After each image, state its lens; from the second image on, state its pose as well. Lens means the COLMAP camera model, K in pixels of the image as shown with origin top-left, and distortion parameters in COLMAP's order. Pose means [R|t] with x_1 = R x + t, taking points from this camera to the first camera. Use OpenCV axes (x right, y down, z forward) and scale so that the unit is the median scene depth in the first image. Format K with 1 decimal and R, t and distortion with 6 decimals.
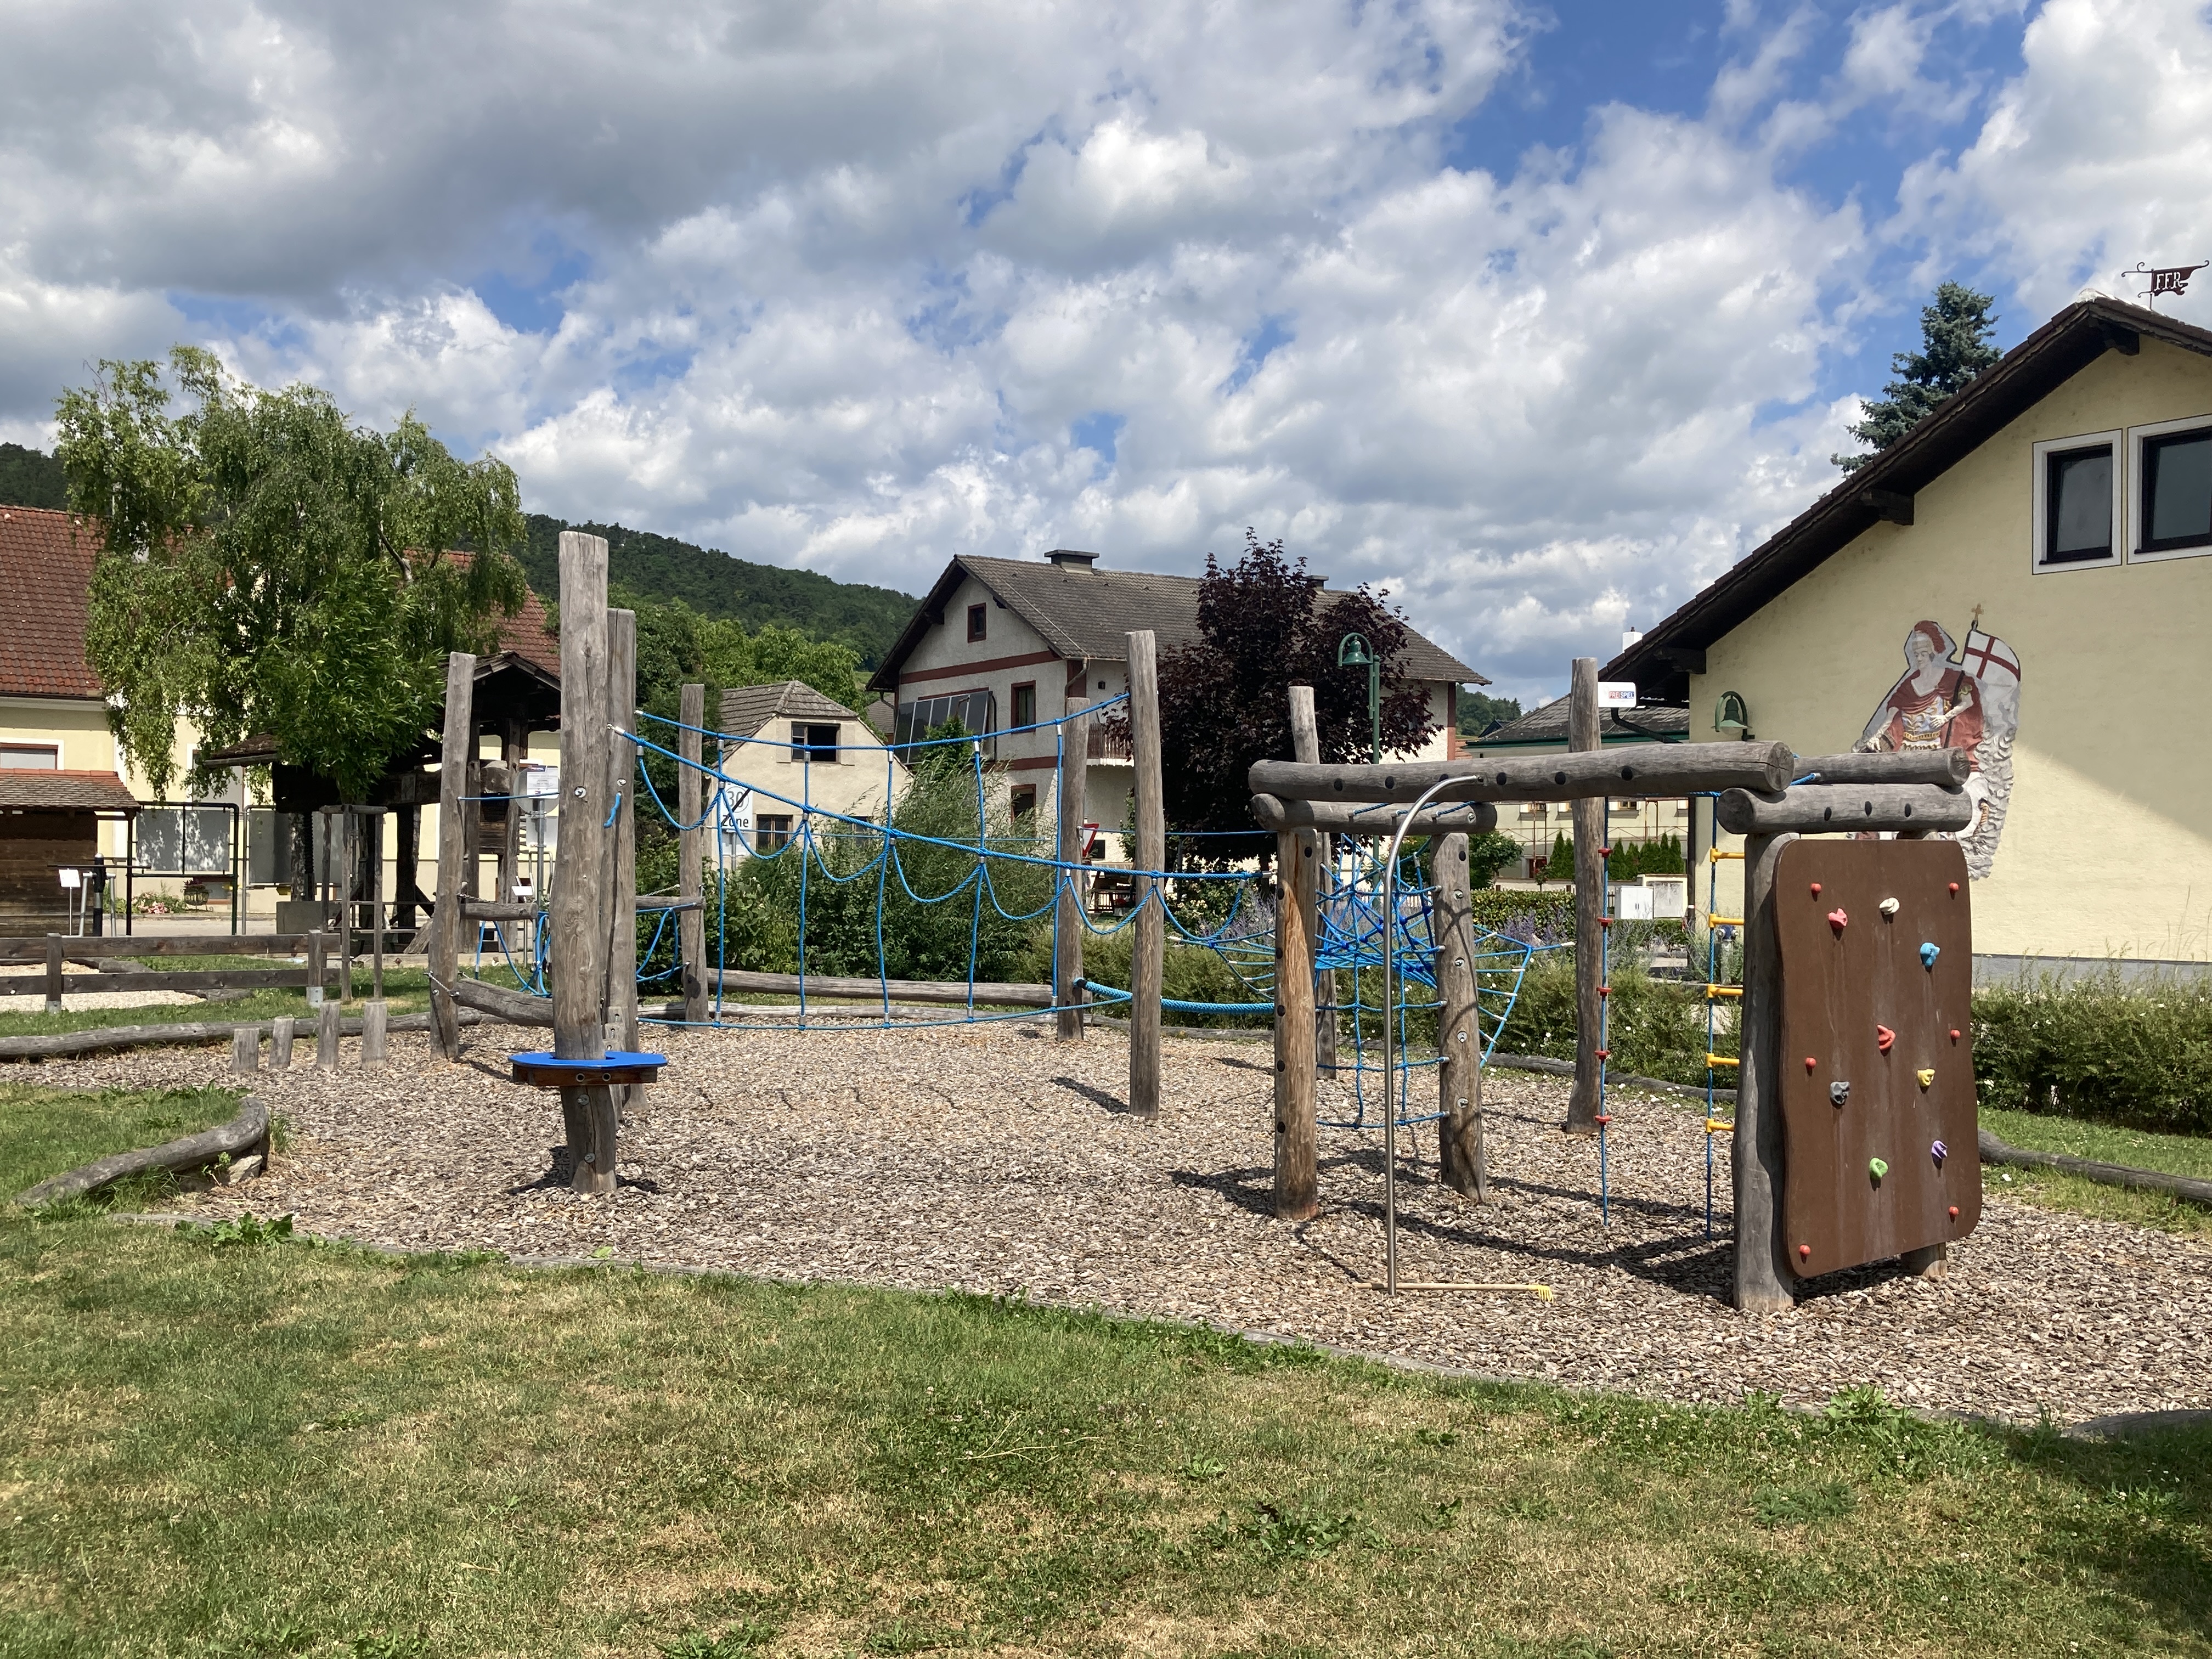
lens RADIAL K [[2099.6, 0, 1109.8], [0, 2099.6, 829.4], [0, 0, 1]] dist [0.013405, 0.000000]
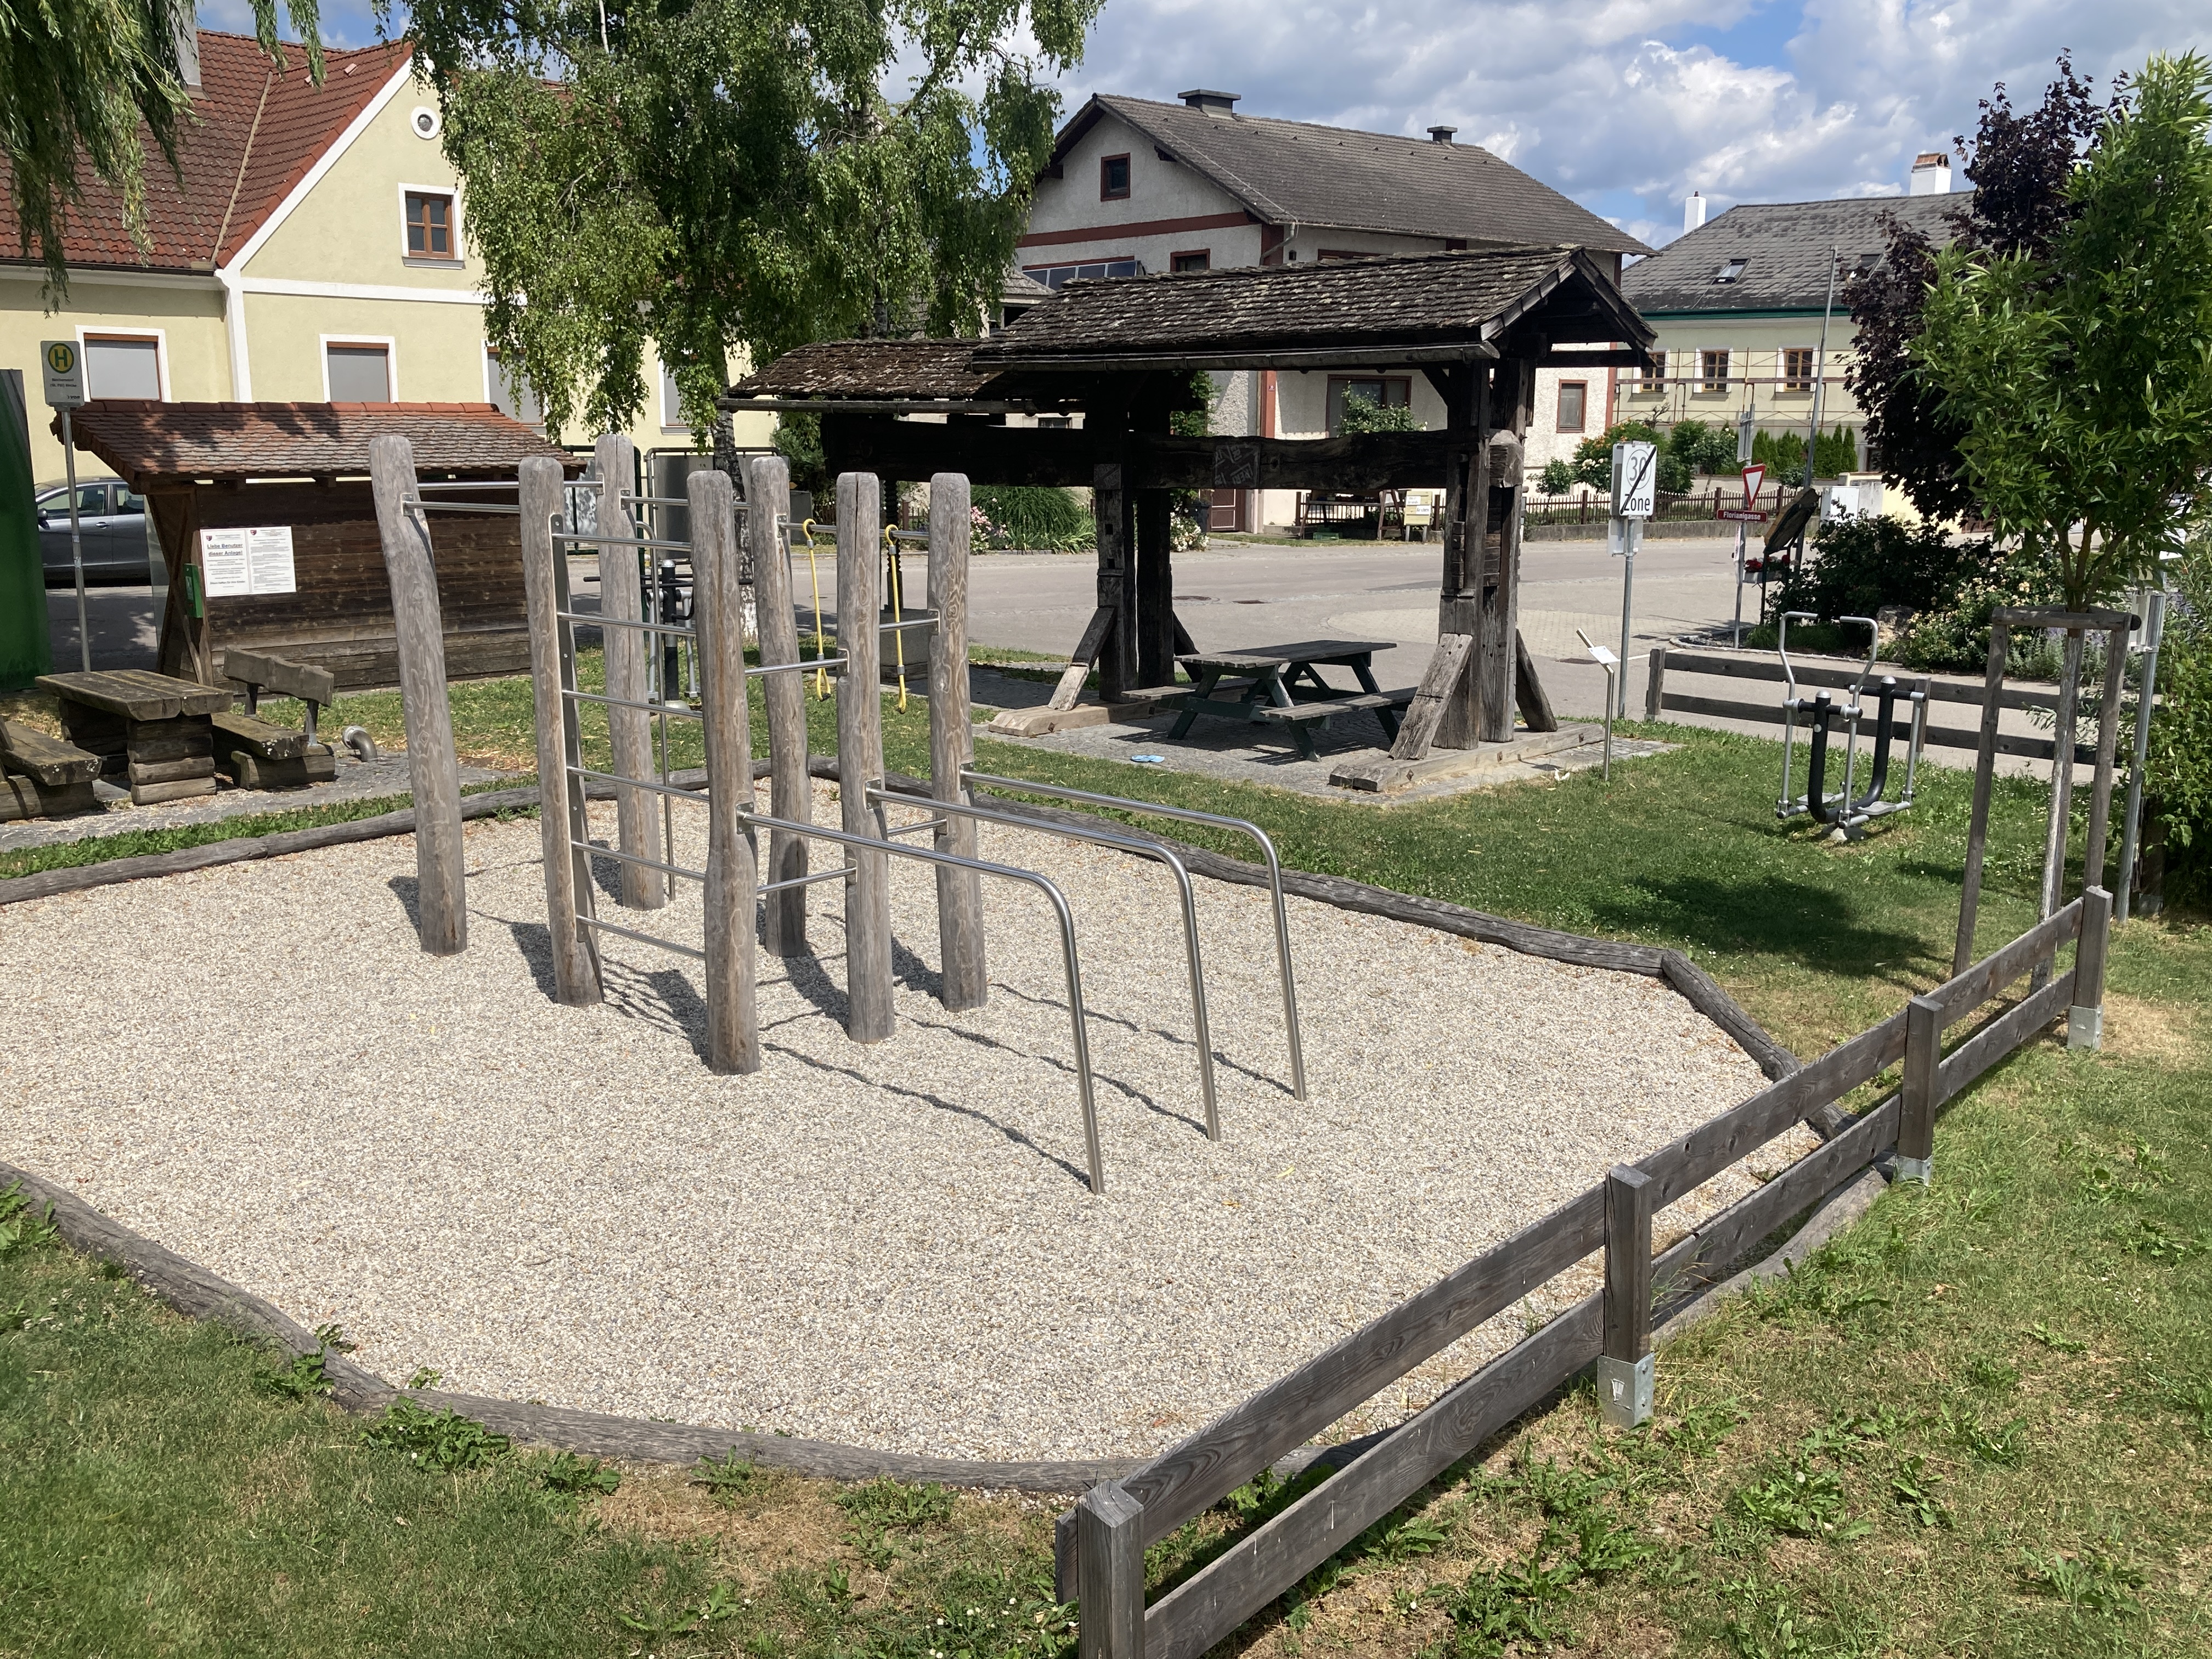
lens RADIAL K [[1942.5, 0, 1103.3], [0, 1942.5, 831.7], [0, 0, 1]] dist [-0.004084, -0.003169]
pose [[0.989084, -0.032723, 0.143671, -0.201180], [-0.000884, 0.973694, 0.227857, -0.019256], [-0.147348, -0.225497, 0.963037, 0.181394]]
